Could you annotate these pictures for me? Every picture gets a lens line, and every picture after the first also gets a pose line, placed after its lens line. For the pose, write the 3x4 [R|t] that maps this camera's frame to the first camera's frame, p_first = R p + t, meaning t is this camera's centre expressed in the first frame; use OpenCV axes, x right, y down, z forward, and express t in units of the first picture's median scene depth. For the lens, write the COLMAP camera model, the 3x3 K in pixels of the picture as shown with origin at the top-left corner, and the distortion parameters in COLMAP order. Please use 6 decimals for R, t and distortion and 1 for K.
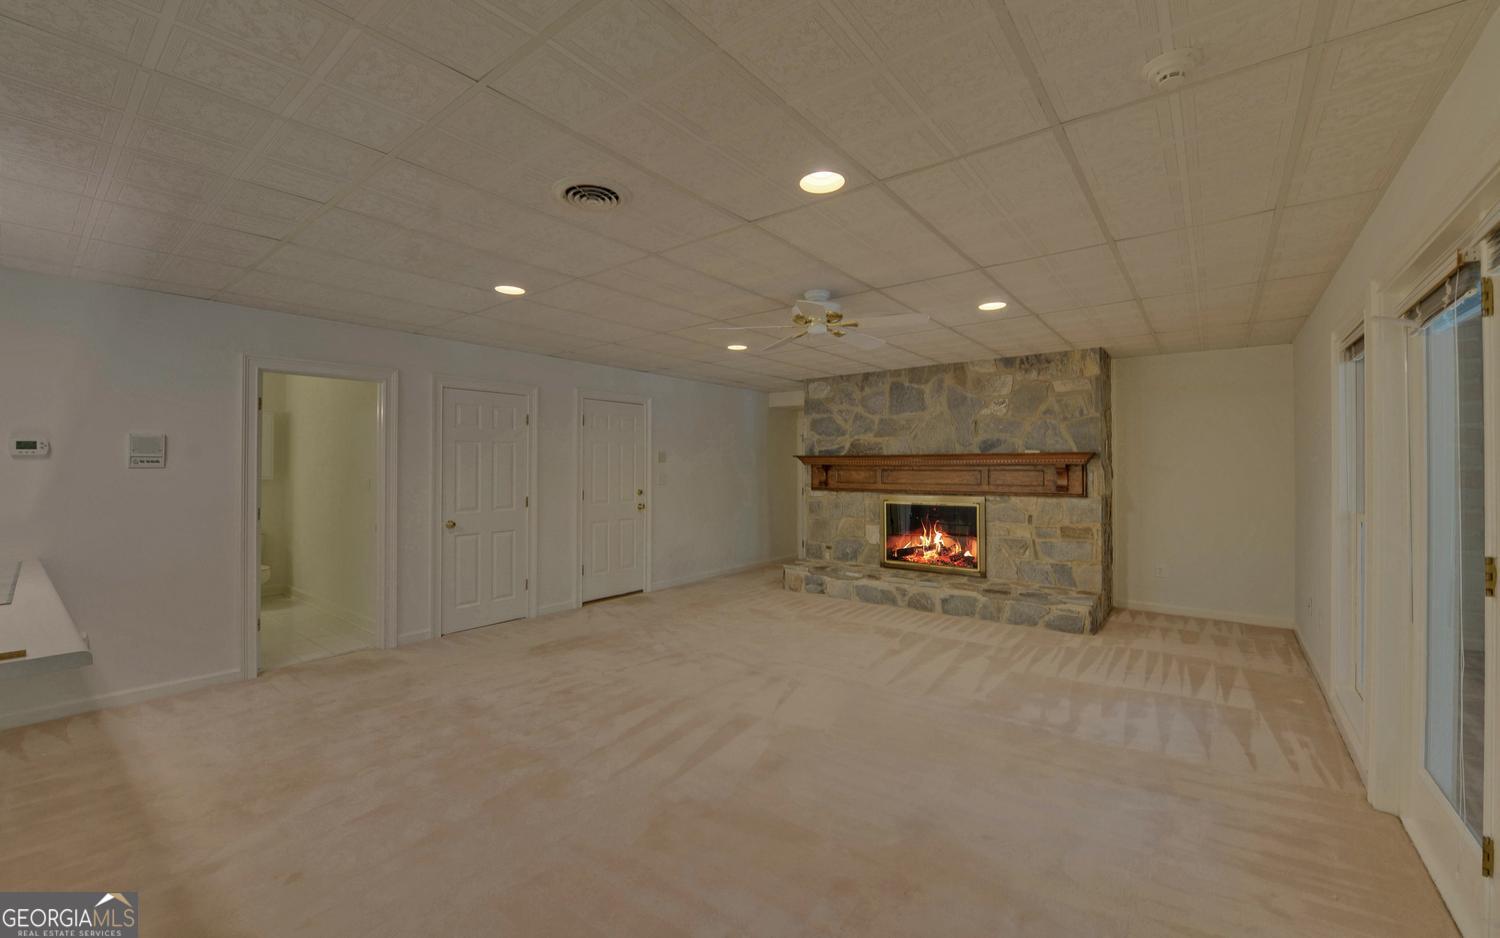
lens RADIAL K [[606.3, 0, 740.6], [0, 606.3, 459.7], [0, 0, 1]] dist [-0.001820, -0.000100]
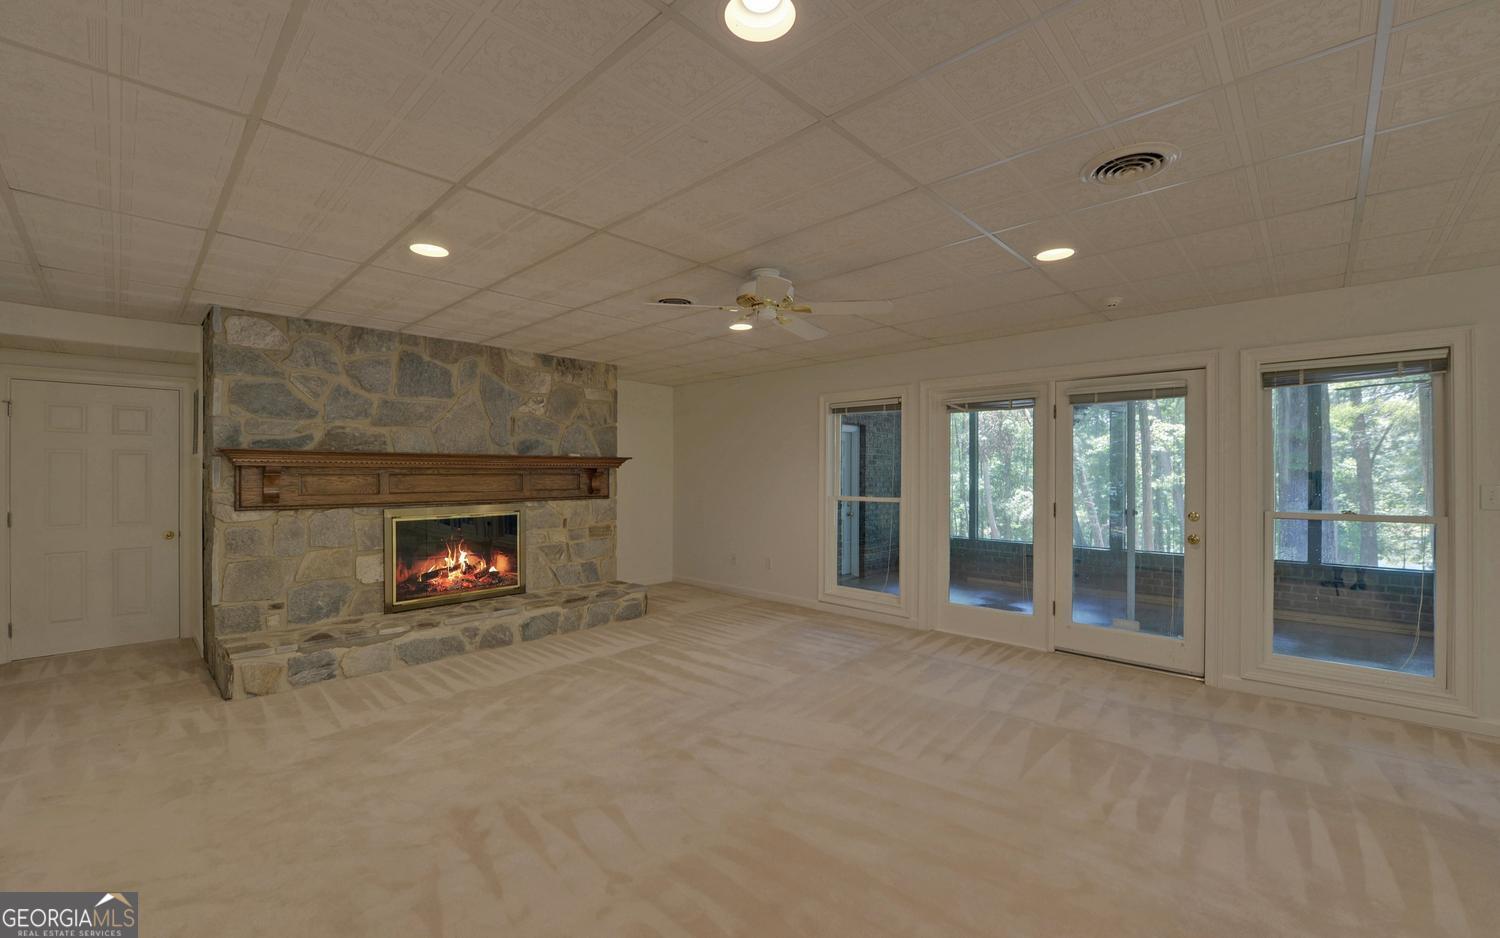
lens RADIAL K [[606.3, 0, 744.2], [0, 606.3, 474.9], [0, 0, 1]] dist [-0.001820, -0.000100]
pose [[0.101572, -0.001843, 0.994827, -0.441592], [-0.011974, 0.999924, 0.003075, 0.011611], [-0.994756, -0.012225, 0.101542, 0.554149]]
